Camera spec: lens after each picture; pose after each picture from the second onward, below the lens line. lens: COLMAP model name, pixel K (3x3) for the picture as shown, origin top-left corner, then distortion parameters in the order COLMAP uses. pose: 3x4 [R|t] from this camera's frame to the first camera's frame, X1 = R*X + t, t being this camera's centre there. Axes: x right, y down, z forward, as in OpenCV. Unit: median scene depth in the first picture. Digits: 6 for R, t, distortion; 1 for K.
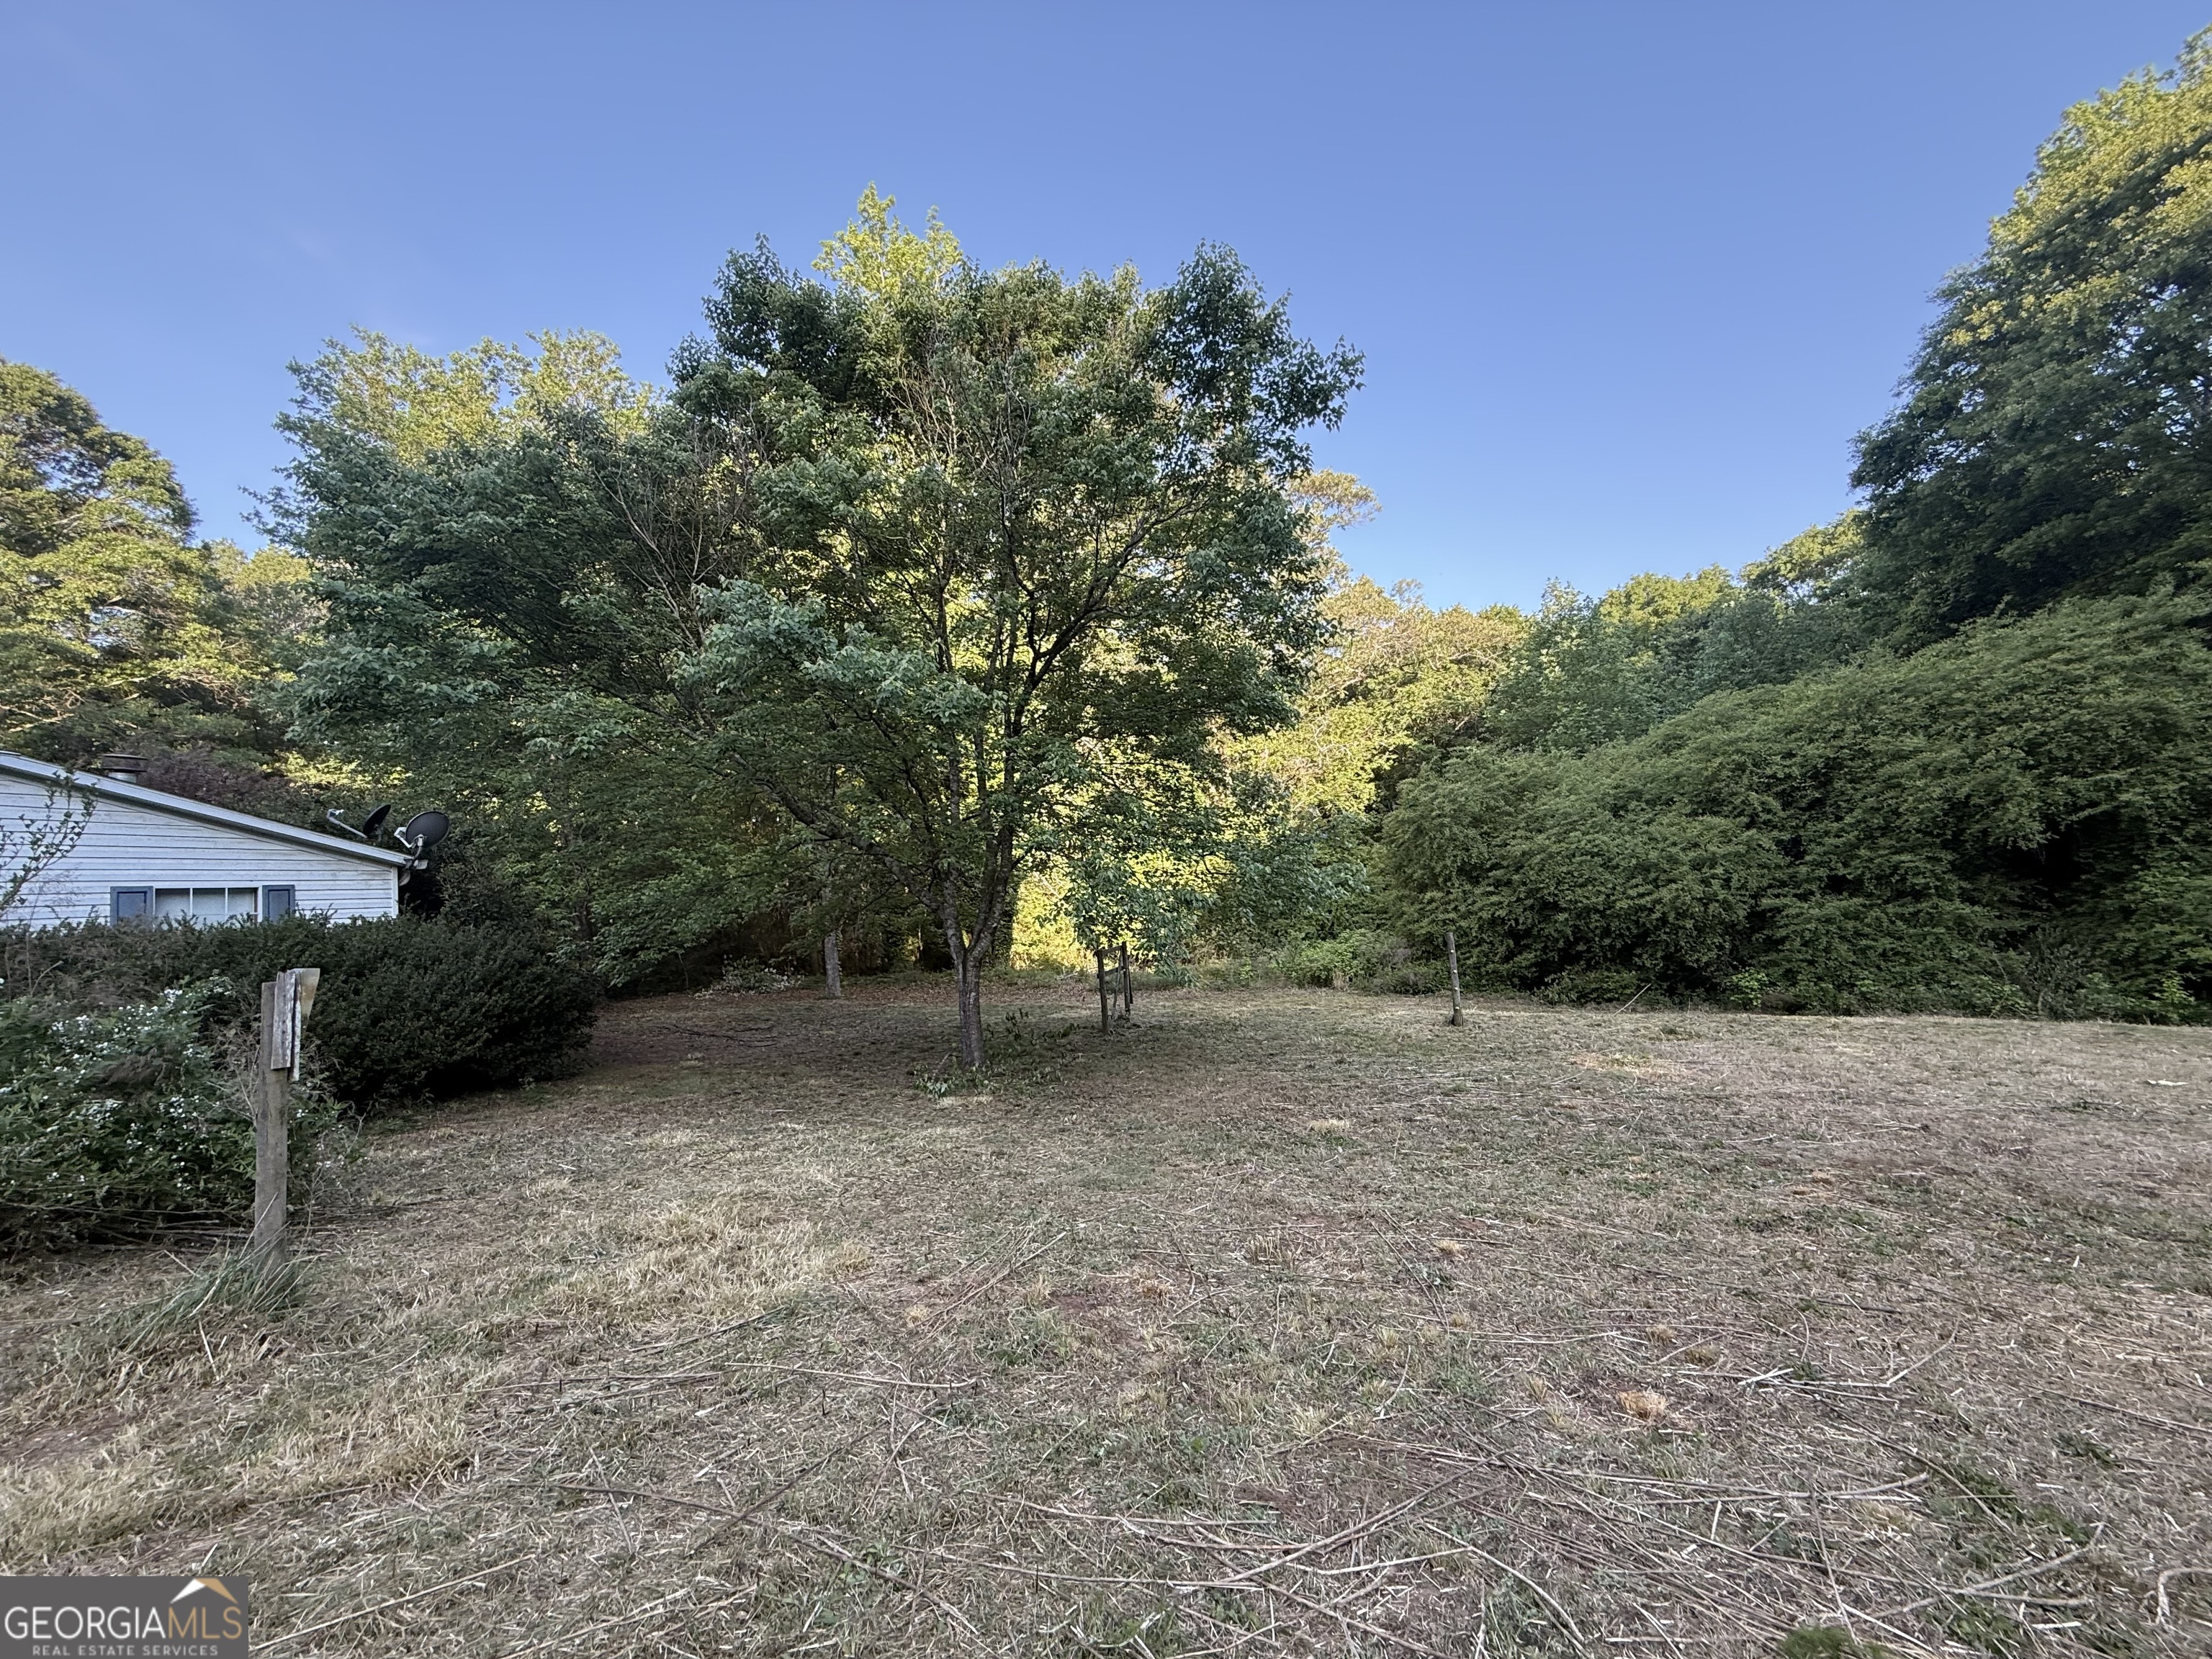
lens RADIAL K [[884.7, 0, 1101.3], [0, 884.7, 826.0], [0, 0, 1]] dist [-0.002872, 0.000182]
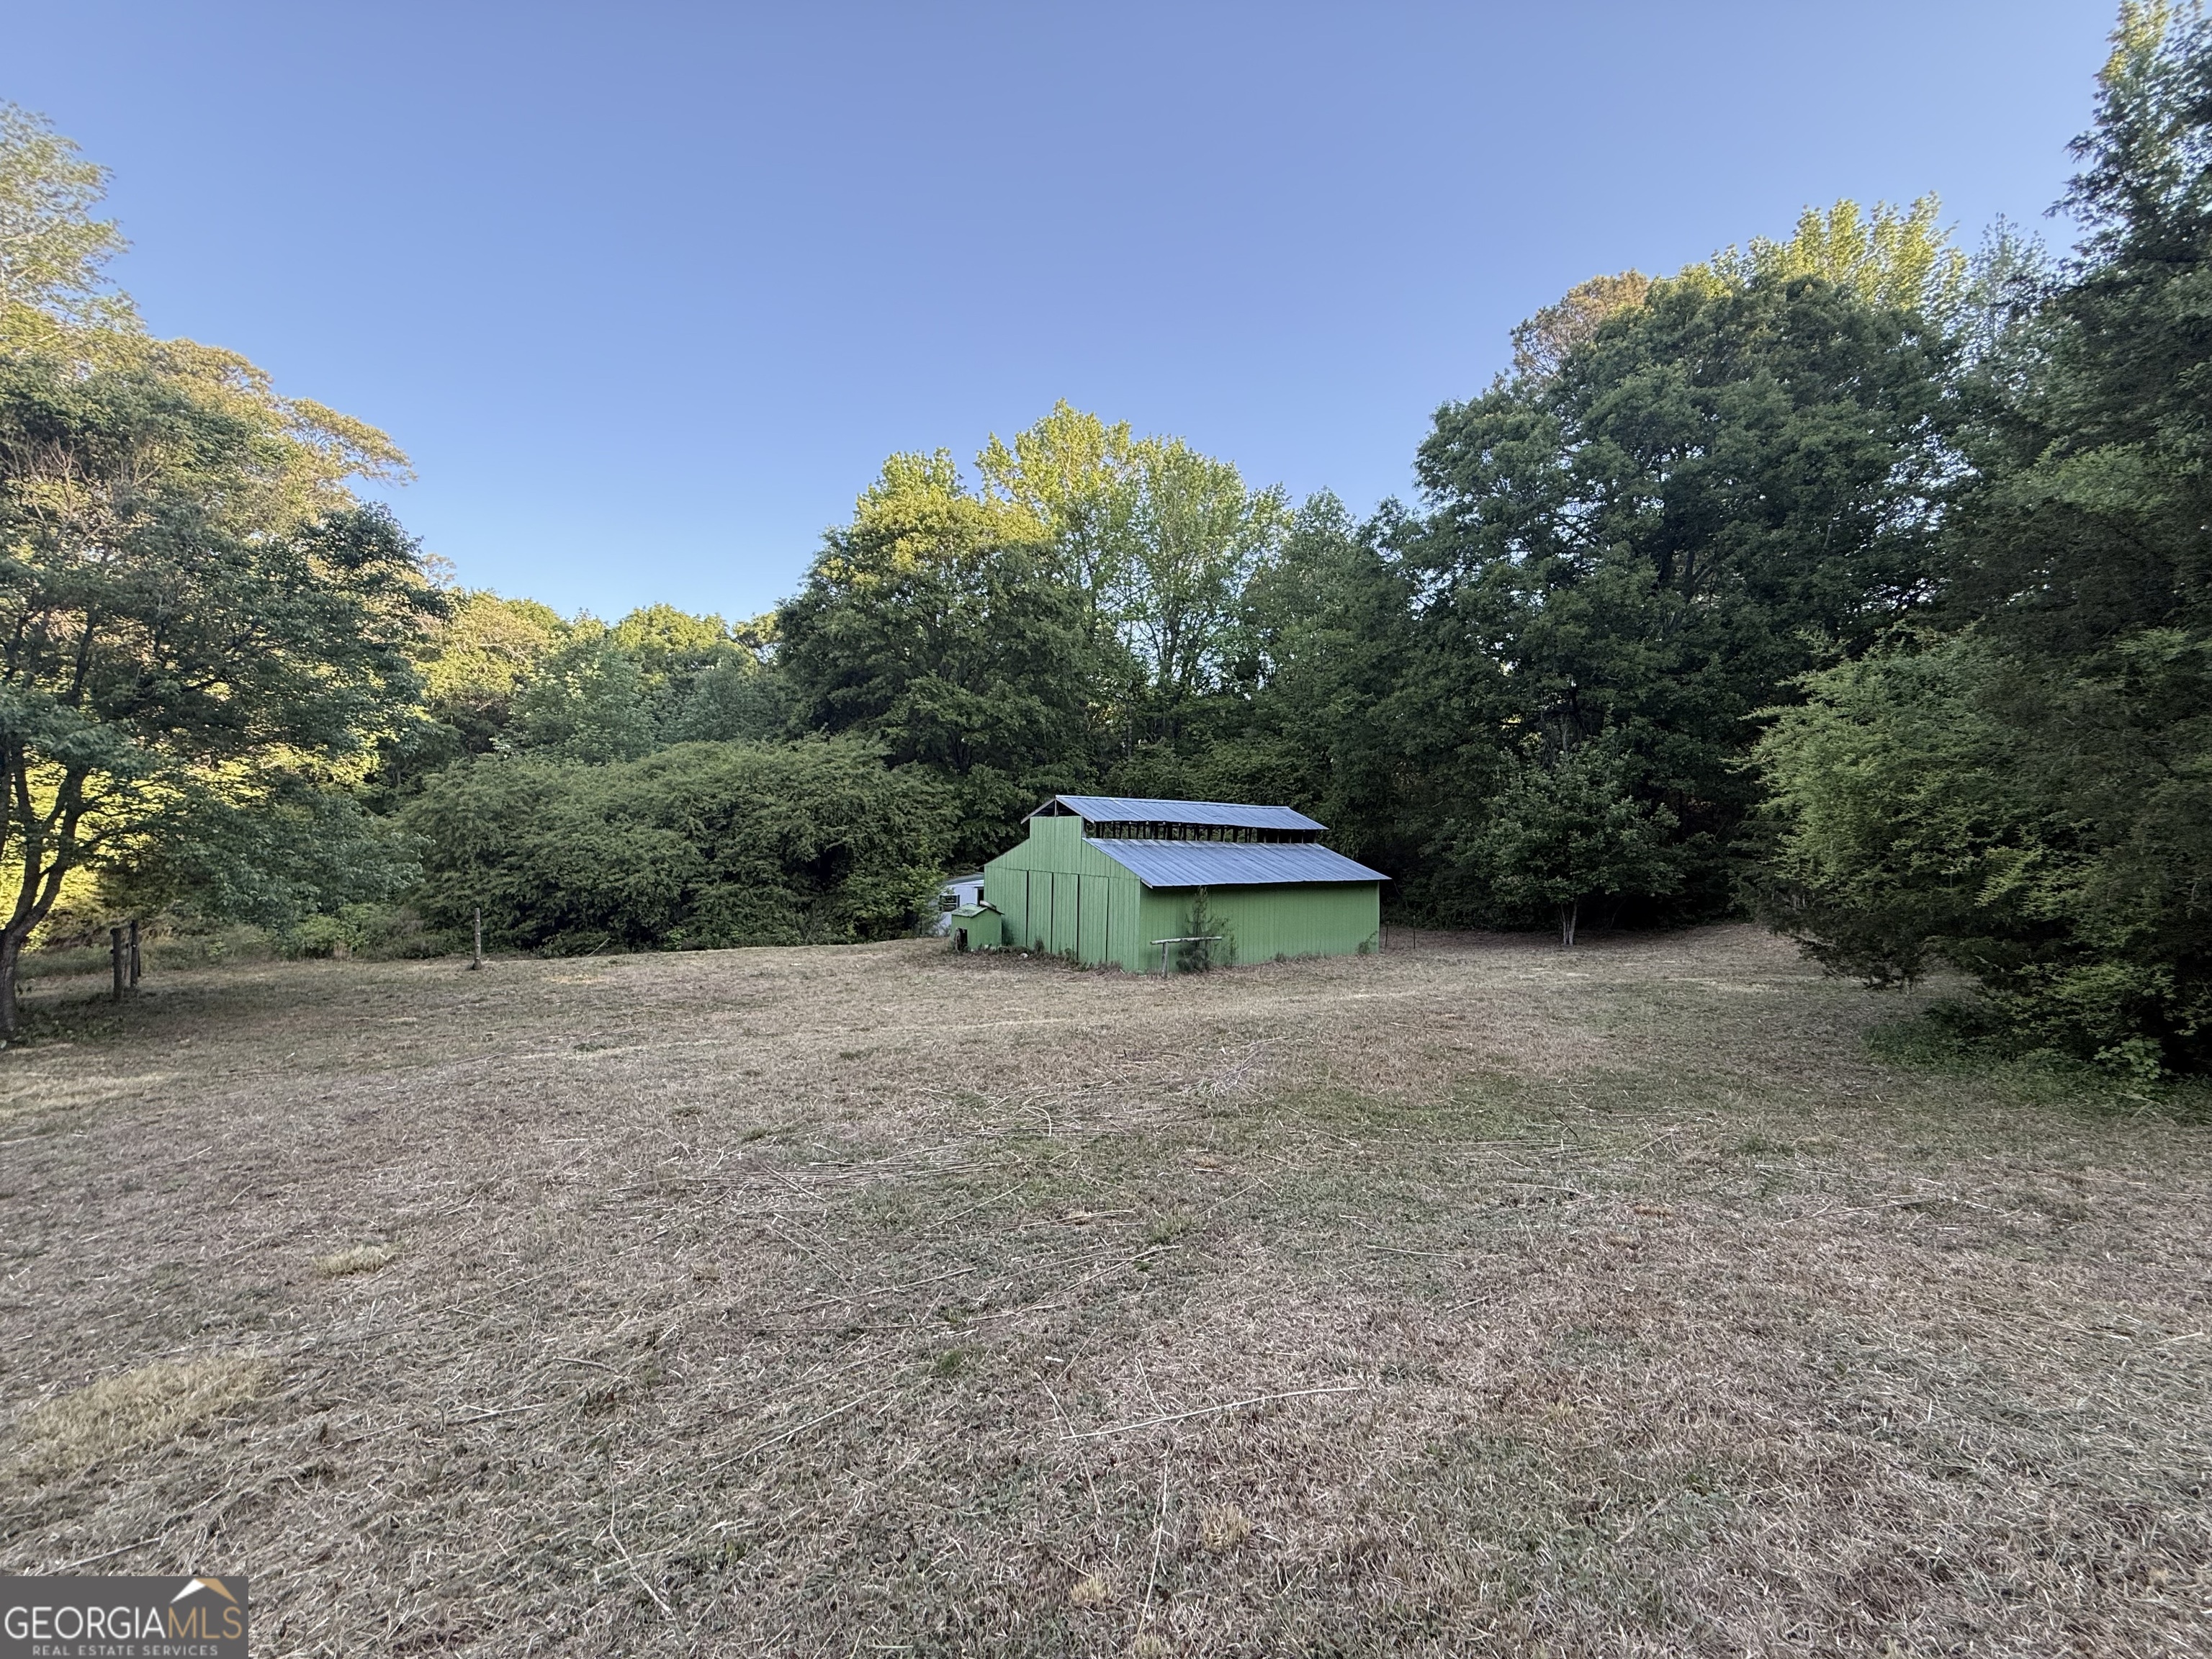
lens RADIAL K [[884.7, 0, 1100.5], [0, 884.7, 826.3], [0, 0, 1]] dist [-0.002872, 0.000182]
pose [[0.523896, 0.062101, 0.849515, -0.217950], [-0.094430, 0.995425, -0.014532, -0.063034], [-0.846532, -0.072606, 0.527364, -0.439191]]
